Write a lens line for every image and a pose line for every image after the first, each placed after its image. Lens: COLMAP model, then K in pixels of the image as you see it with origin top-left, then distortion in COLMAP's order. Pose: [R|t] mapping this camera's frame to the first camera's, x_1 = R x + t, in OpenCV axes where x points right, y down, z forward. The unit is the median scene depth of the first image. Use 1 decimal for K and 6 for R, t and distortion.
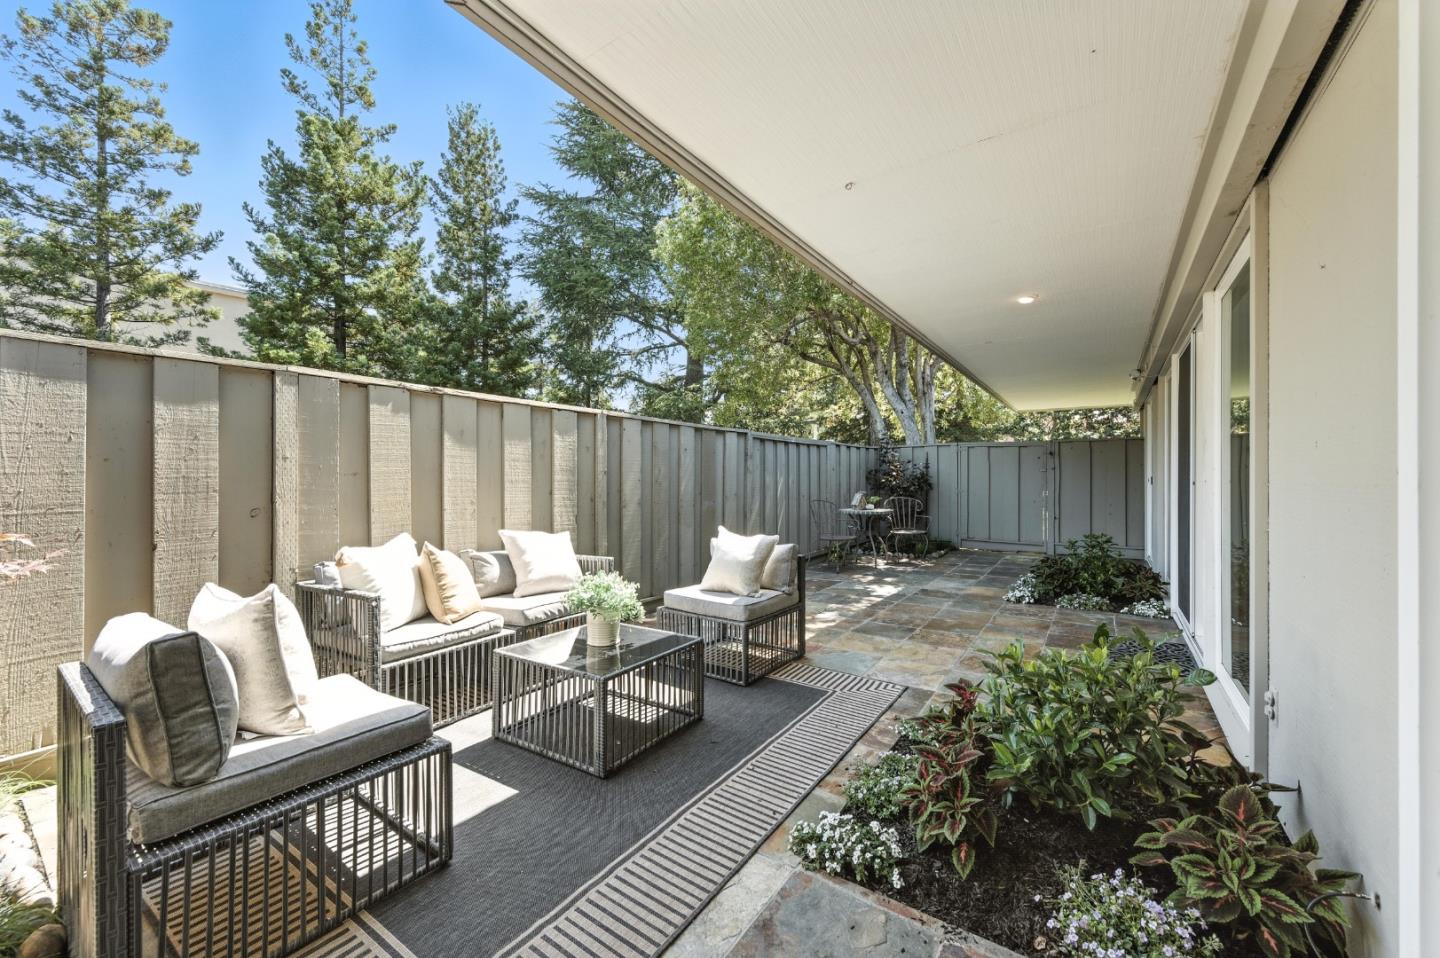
lens RADIAL K [[561.0, 0, 725.2], [0, 561.0, 476.1], [0, 0, 1]] dist [0.000190, 0.000008]
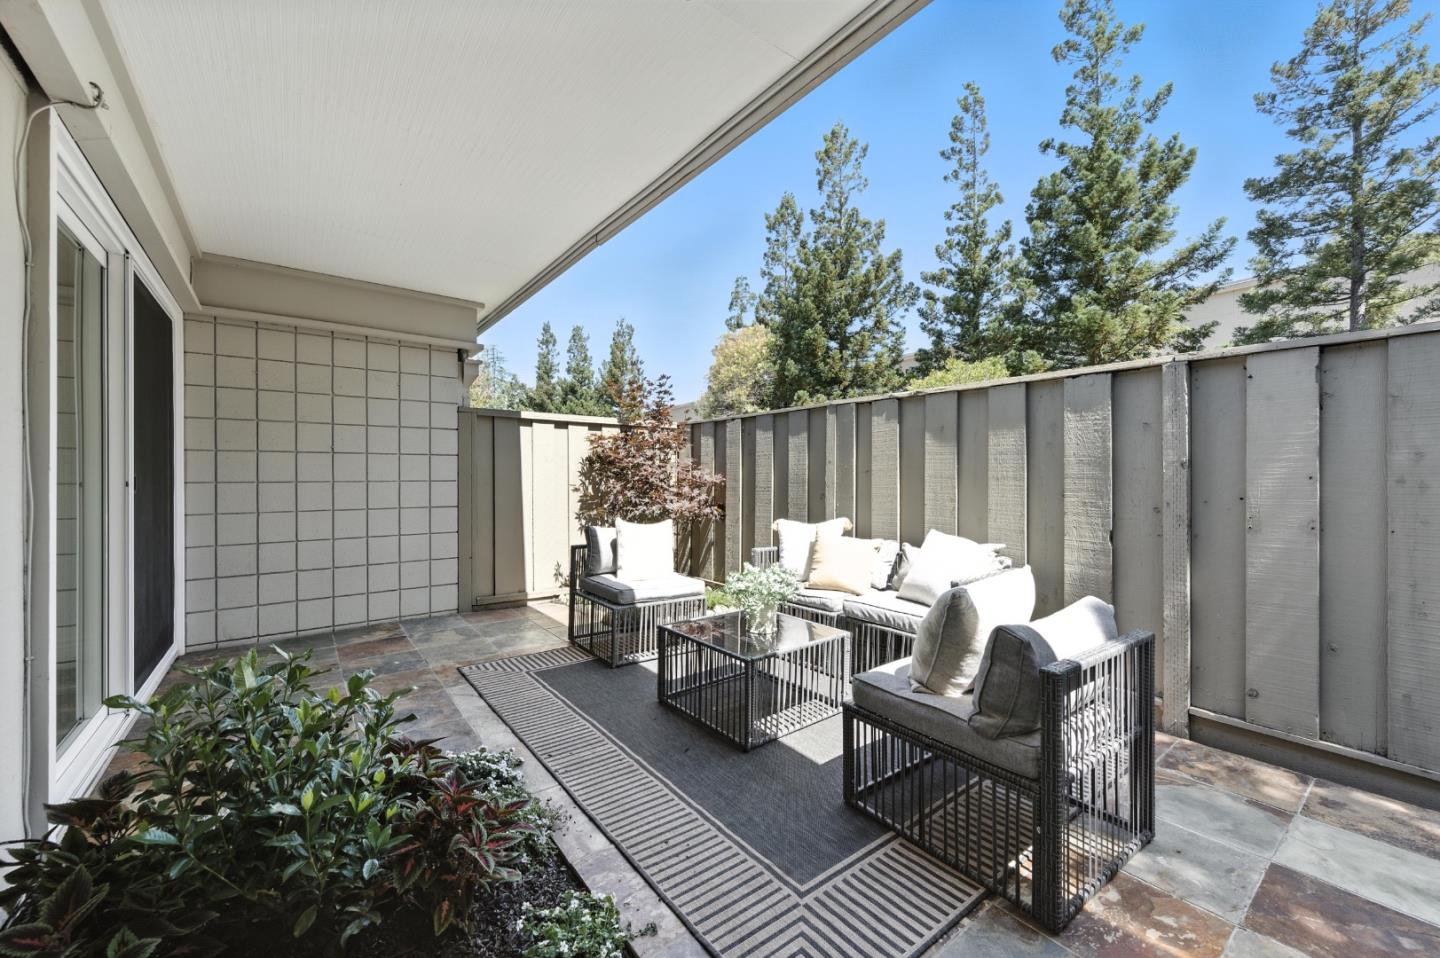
lens RADIAL K [[561.4, 0, 720.0], [0, 561.4, 479.0], [0, 0, 1]] dist [0.000856, 0.000070]
pose [[-0.317565, 0.001676, -0.948235, 0.650777], [0.001647, 0.999998, 0.001216, 0.010171], [0.948235, -0.001175, -0.317567, 1.020637]]
